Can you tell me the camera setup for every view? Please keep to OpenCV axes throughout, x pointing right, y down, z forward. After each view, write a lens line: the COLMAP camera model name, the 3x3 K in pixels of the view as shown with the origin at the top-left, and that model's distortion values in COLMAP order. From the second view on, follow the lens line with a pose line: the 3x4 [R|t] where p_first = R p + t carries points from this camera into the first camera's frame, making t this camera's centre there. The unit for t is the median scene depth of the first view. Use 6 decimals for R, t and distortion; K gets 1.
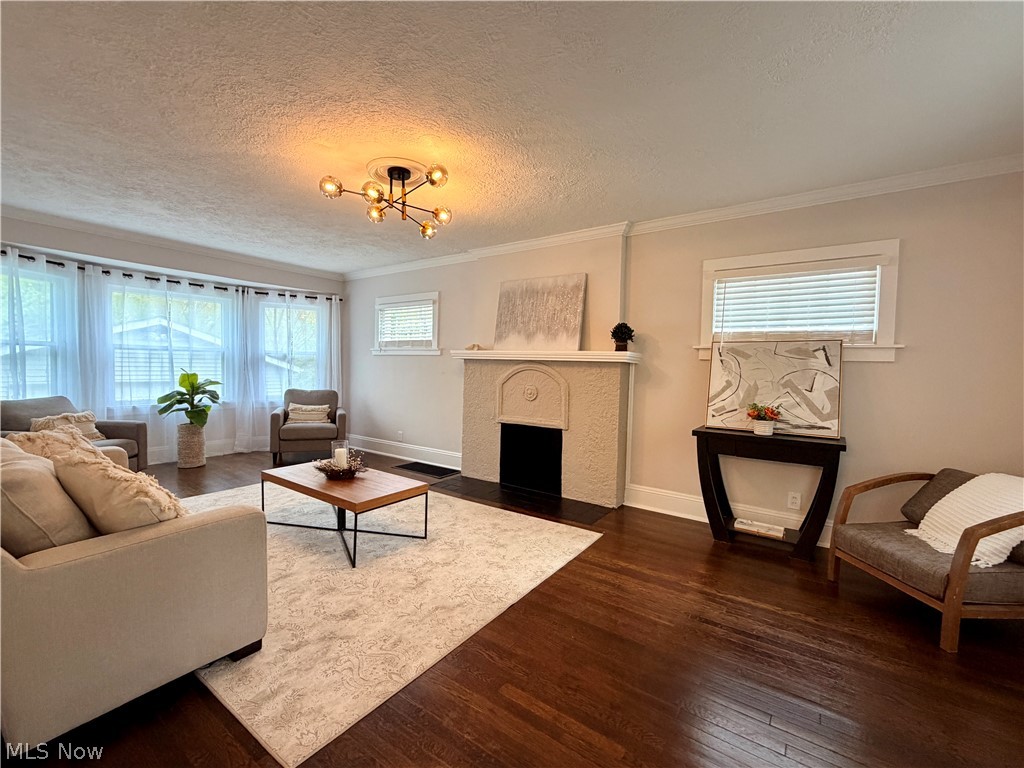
lens RADIAL K [[440.0, 0, 506.4], [0, 440.0, 381.5], [0, 0, 1]] dist [0.000296, -0.000033]
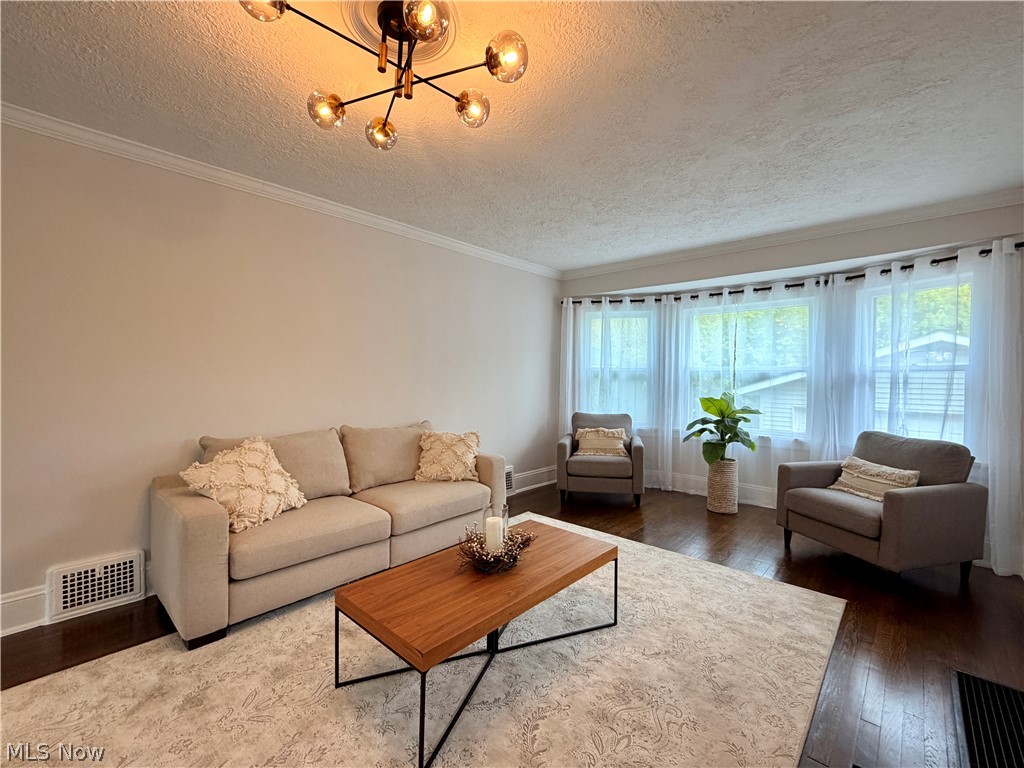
lens RADIAL K [[440.0, 0, 511.2], [0, 440.0, 384.3], [0, 0, 1]] dist [0.000296, -0.000033]
pose [[-0.105764, -0.008457, -0.994355, 0.184674], [-0.050475, 0.998720, -0.003125, -0.027024], [0.993109, 0.049860, -0.106056, 0.839489]]
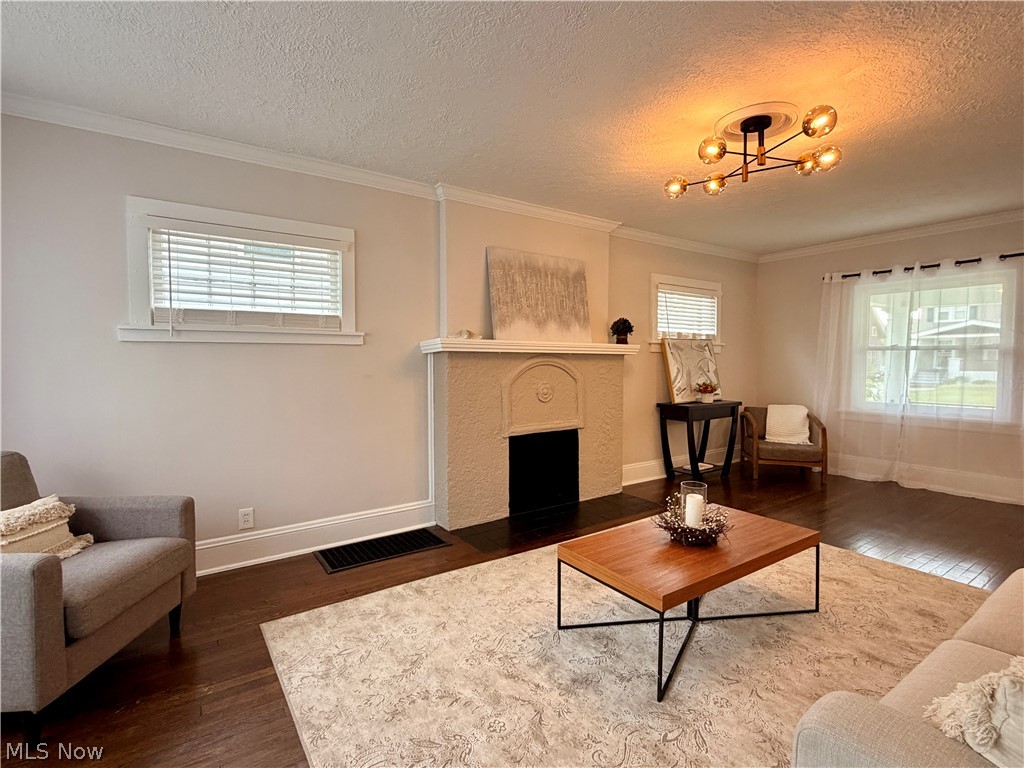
lens RADIAL K [[501.9, 0, 514.5], [0, 501.9, 376.8], [0, 0, 1]] dist [0.014057, 0.000276]
pose [[0.319463, -0.055844, 0.945952, -0.895412], [0.040519, 0.998154, 0.045241, -0.051191], [-0.946732, 0.023876, 0.321136, 0.783748]]
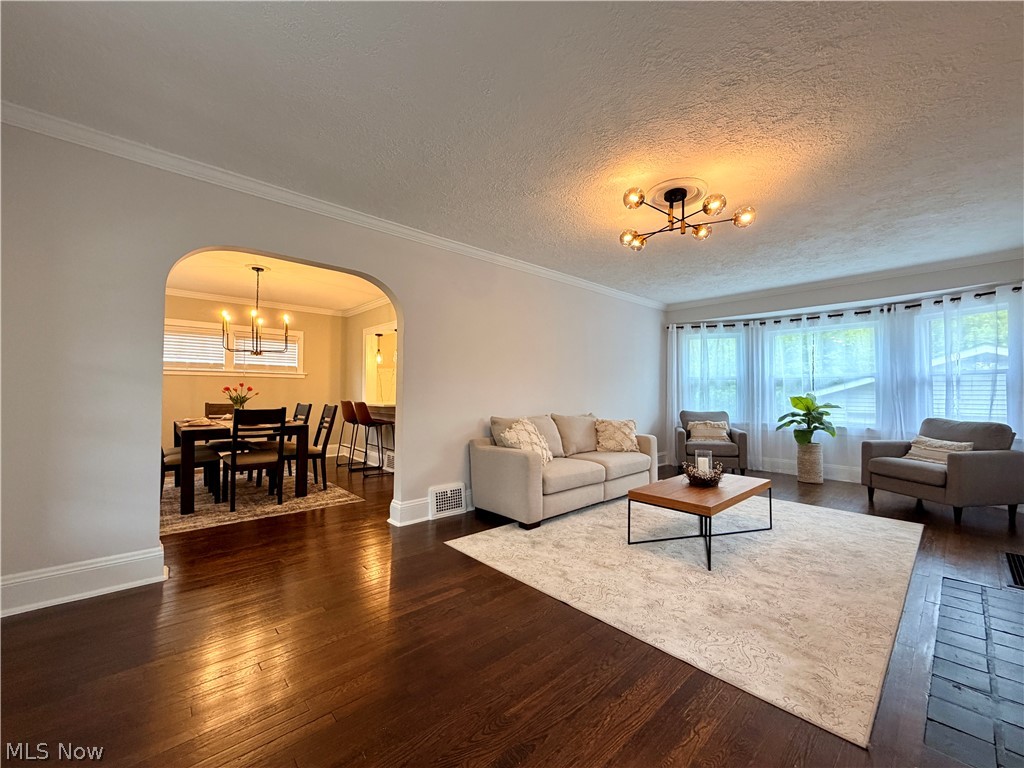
lens RADIAL K [[404.8, 0, 512.7], [0, 404.8, 383.2], [0, 0, 1]] dist [0.002050, -0.000274]
pose [[-0.197590, -0.046929, -0.979161, 0.532653], [-0.046548, 0.998176, -0.038447, 0.024551], [0.979179, 0.037982, -0.199414, 0.572974]]
